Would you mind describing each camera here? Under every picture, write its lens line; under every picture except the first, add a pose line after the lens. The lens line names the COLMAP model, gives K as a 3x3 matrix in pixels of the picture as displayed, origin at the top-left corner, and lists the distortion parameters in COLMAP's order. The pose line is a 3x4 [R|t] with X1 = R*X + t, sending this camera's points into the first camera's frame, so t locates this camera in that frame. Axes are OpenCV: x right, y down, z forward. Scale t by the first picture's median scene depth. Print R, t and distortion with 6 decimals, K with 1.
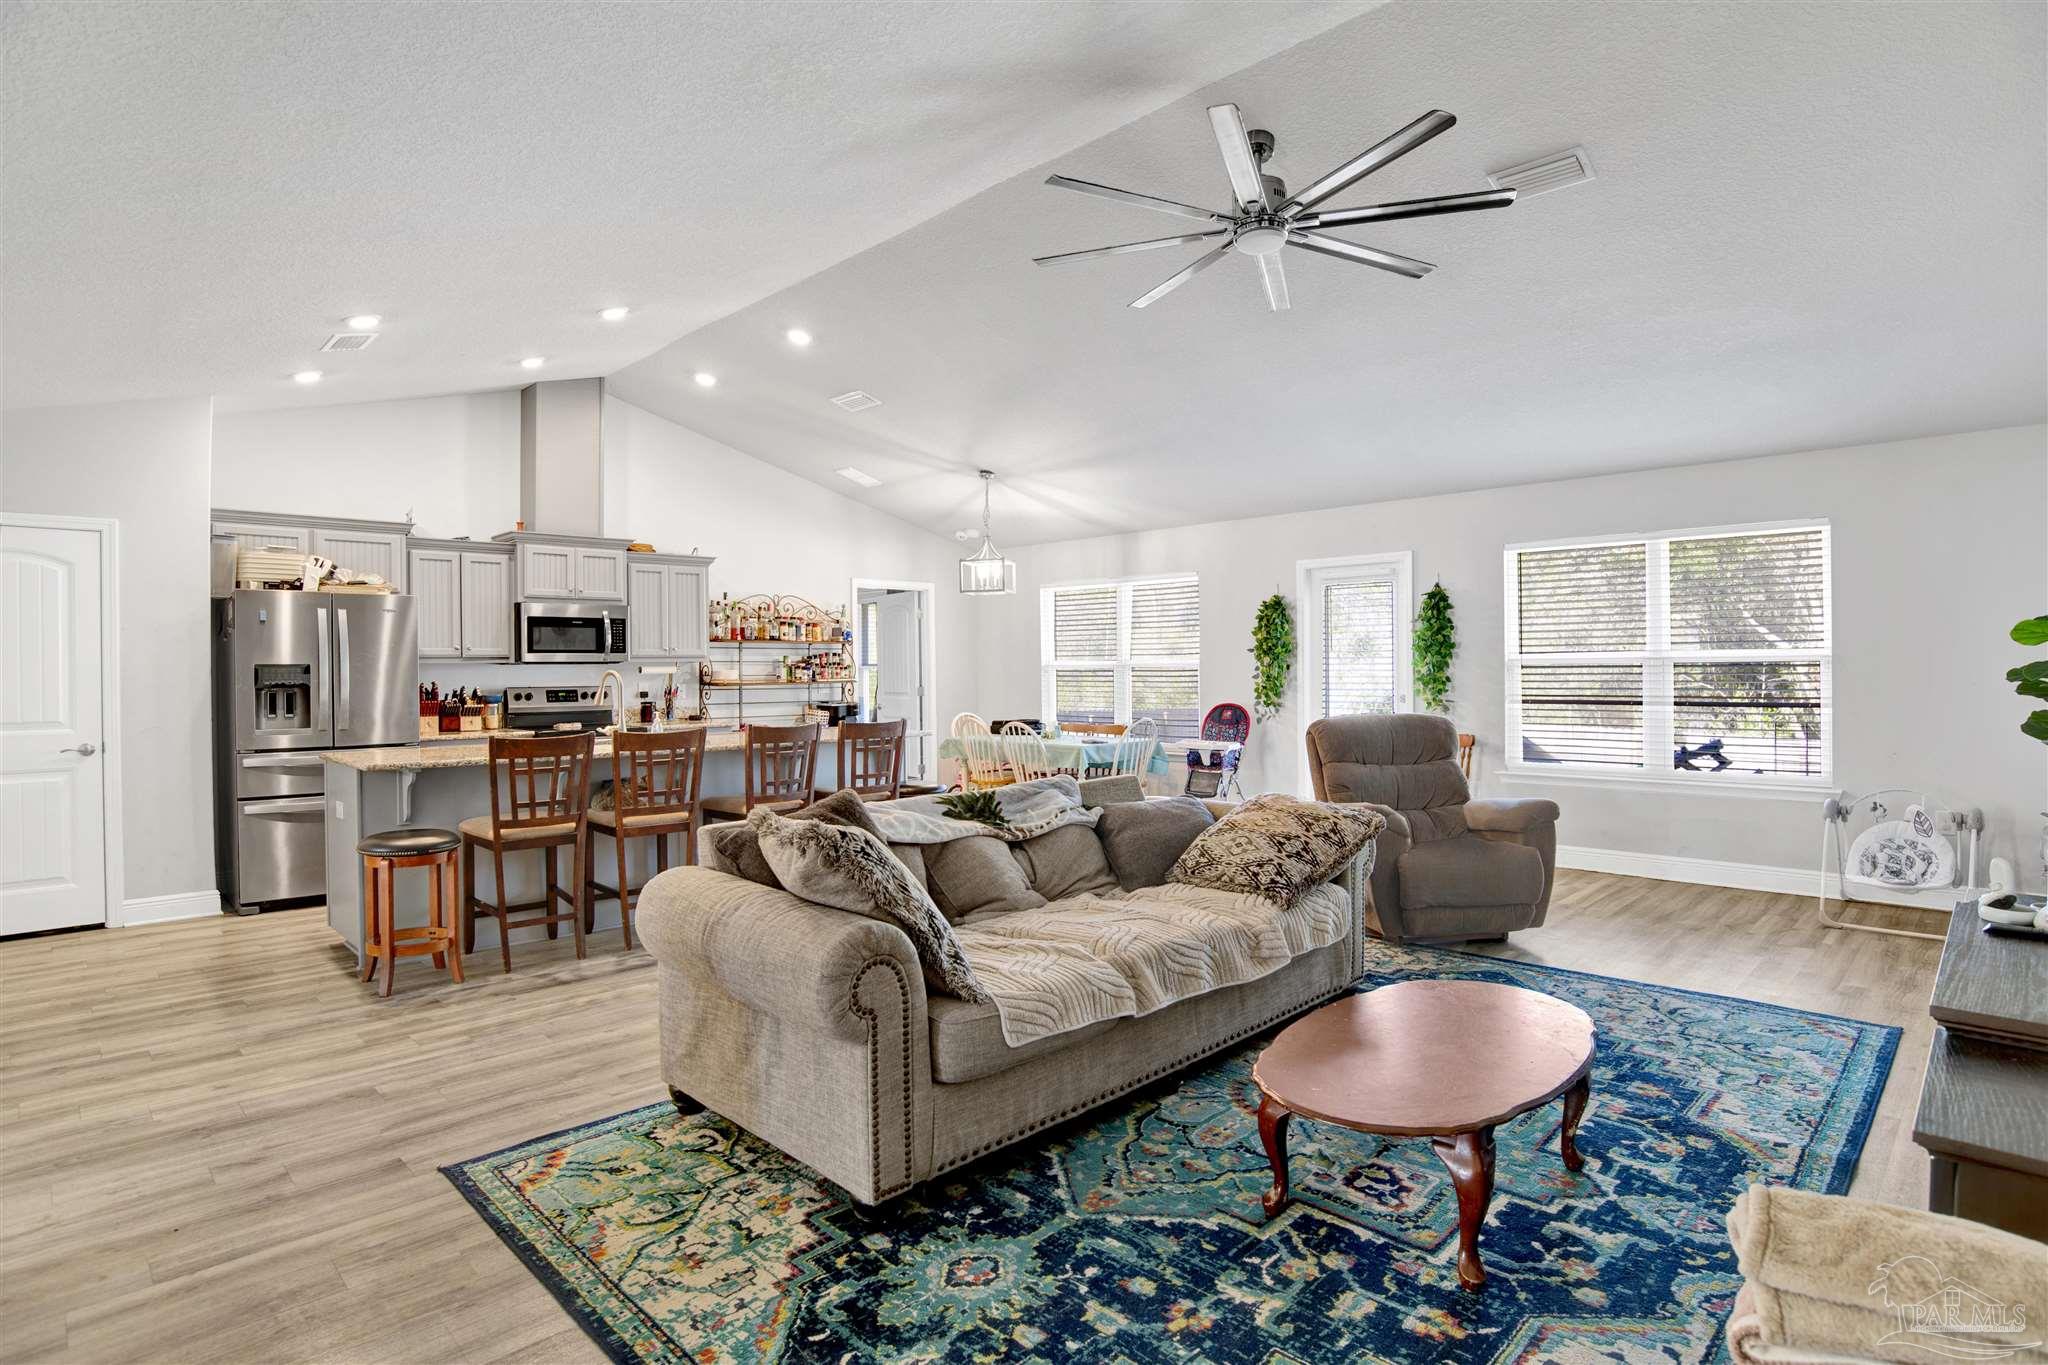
lens RADIAL K [[1070.0, 0, 1033.4], [0, 1070.0, 671.5], [0, 0, 1]] dist [-0.044811, 0.000267]
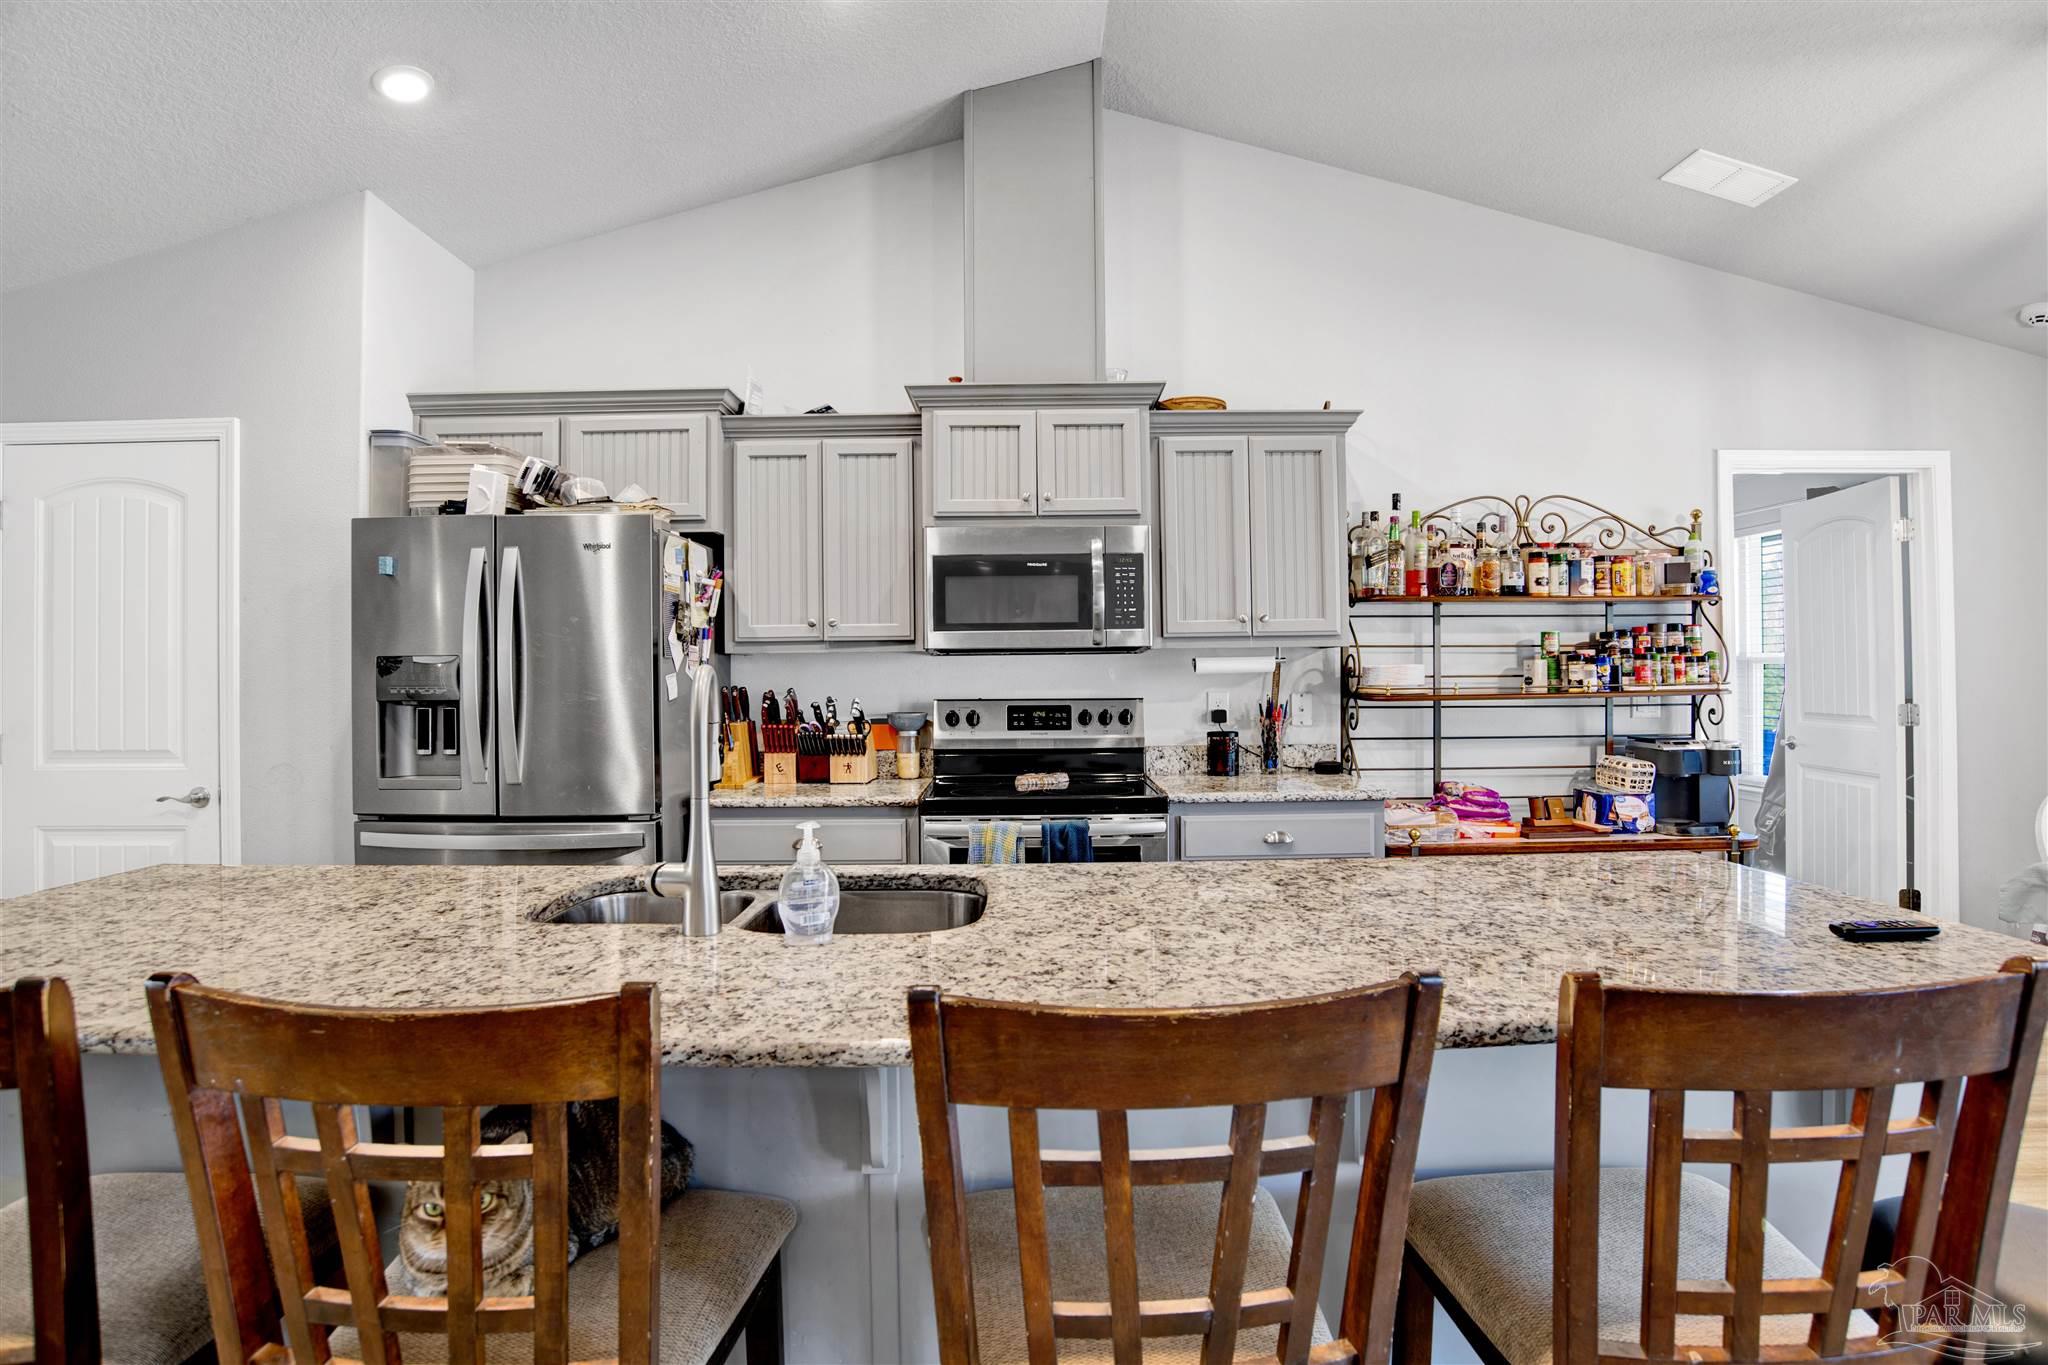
lens RADIAL K [[1070.0, 0, 1029.7], [0, 1070.0, 670.5], [0, 0, 1]] dist [-0.044811, 0.000267]
pose [[0.722483, -0.002289, -0.691385, -0.089627], [0.002043, 0.999997, -0.001176, 0.001364], [0.691386, -0.000562, 0.722486, 0.573462]]
